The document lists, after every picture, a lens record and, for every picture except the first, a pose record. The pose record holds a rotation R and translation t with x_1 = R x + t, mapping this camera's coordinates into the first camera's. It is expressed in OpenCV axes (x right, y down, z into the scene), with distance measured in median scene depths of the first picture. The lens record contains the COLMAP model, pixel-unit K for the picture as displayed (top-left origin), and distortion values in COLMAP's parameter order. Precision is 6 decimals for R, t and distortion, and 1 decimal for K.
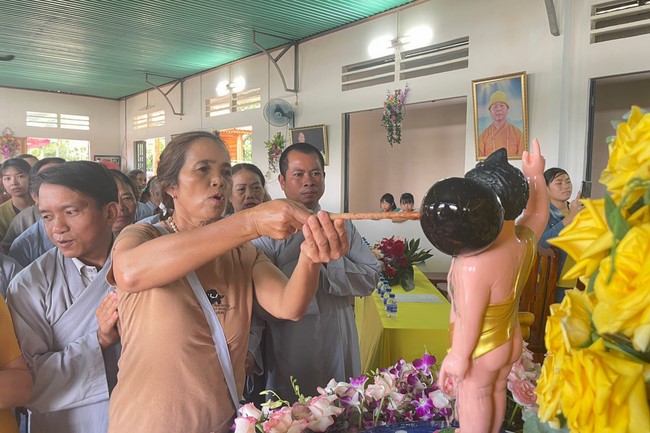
lens RADIAL K [[498.1, 0, 326.9], [0, 498.1, 203.6], [0, 0, 1]] dist [0.042707, -0.011413]
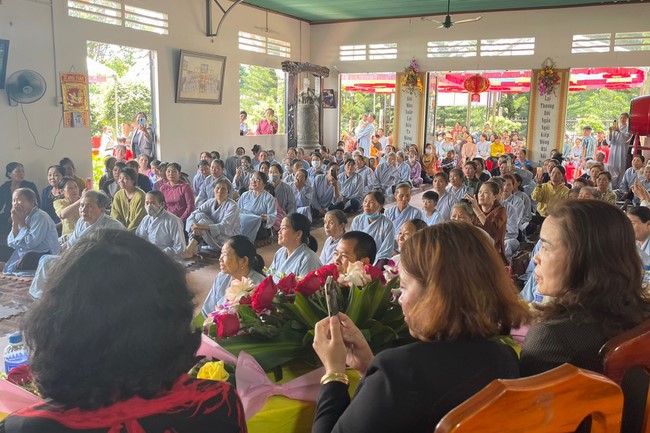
lens RADIAL K [[612.4, 0, 336.3], [0, 612.4, 215.2], [0, 0, 1]] dist [0.058966, -0.013628]
pose [[0.410254, 0.139031, -0.901311, 0.320890], [-0.053111, 0.990276, 0.128580, -0.010274], [0.910424, -0.004881, 0.413648, 0.435695]]
